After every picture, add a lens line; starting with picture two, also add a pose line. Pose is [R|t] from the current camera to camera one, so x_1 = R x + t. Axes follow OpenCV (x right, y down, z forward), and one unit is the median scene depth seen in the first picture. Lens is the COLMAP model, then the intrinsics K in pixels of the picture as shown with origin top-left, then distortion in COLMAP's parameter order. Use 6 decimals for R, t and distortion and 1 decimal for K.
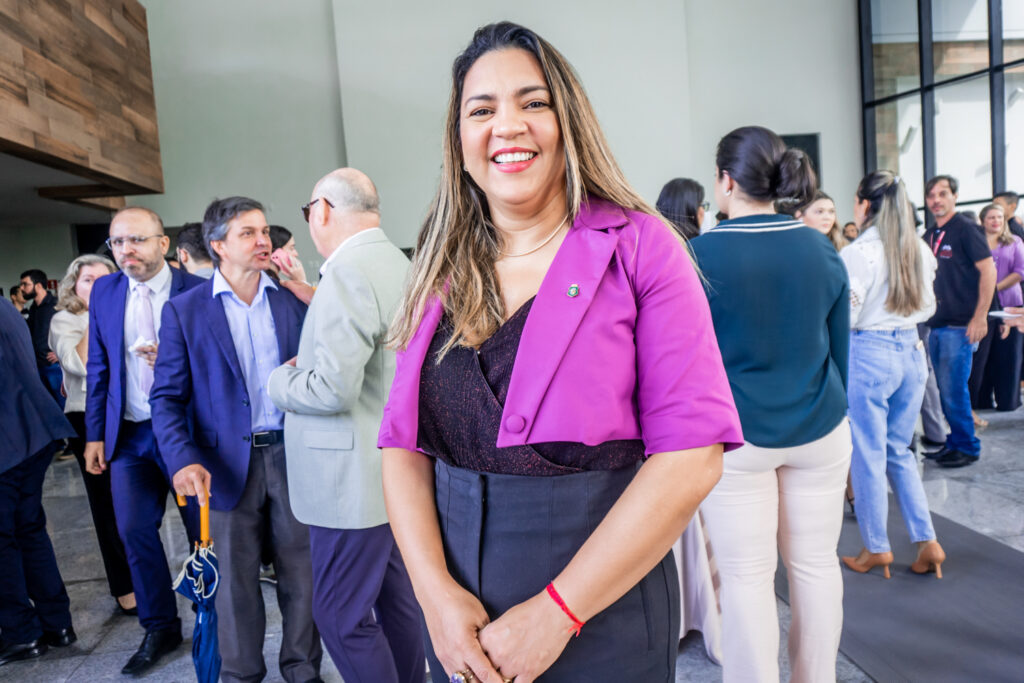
lens RADIAL K [[747.2, 0, 509.3], [0, 747.2, 325.4], [0, 0, 1]] dist [0.033988, -0.022945]
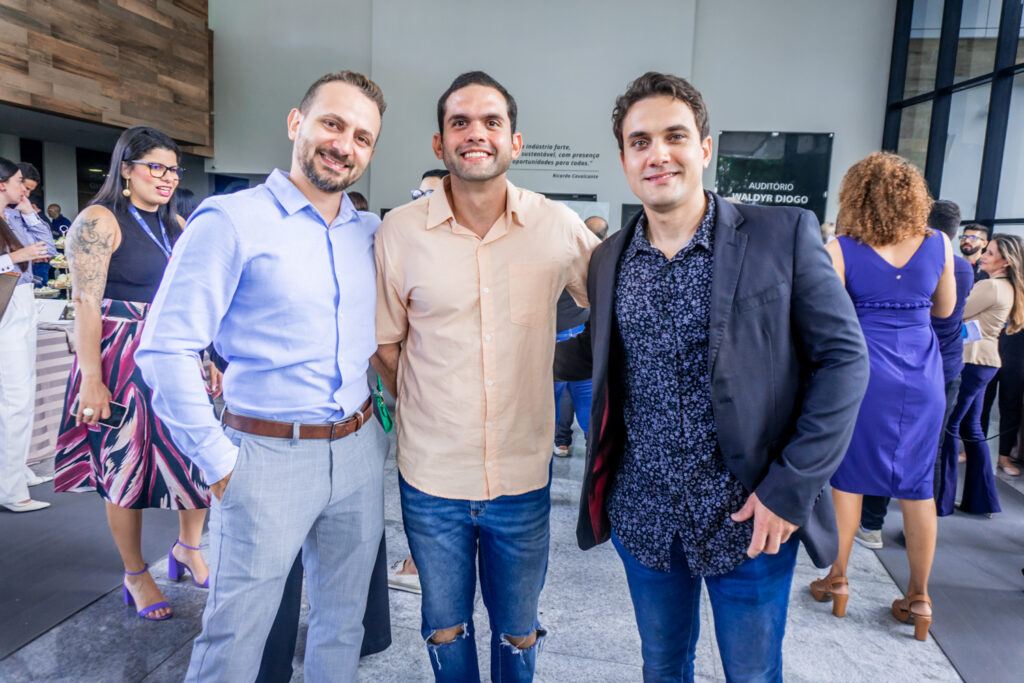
lens RADIAL K [[720.8, 0, 516.2], [0, 720.8, 345.2], [0, 0, 1]] dist [-0.019485, 0.006179]
pose [[0.933751, 0.161292, -0.319520, 0.584932], [-0.138818, 0.986029, 0.092065, -0.035843], [0.329906, -0.041610, 0.943096, 0.026381]]
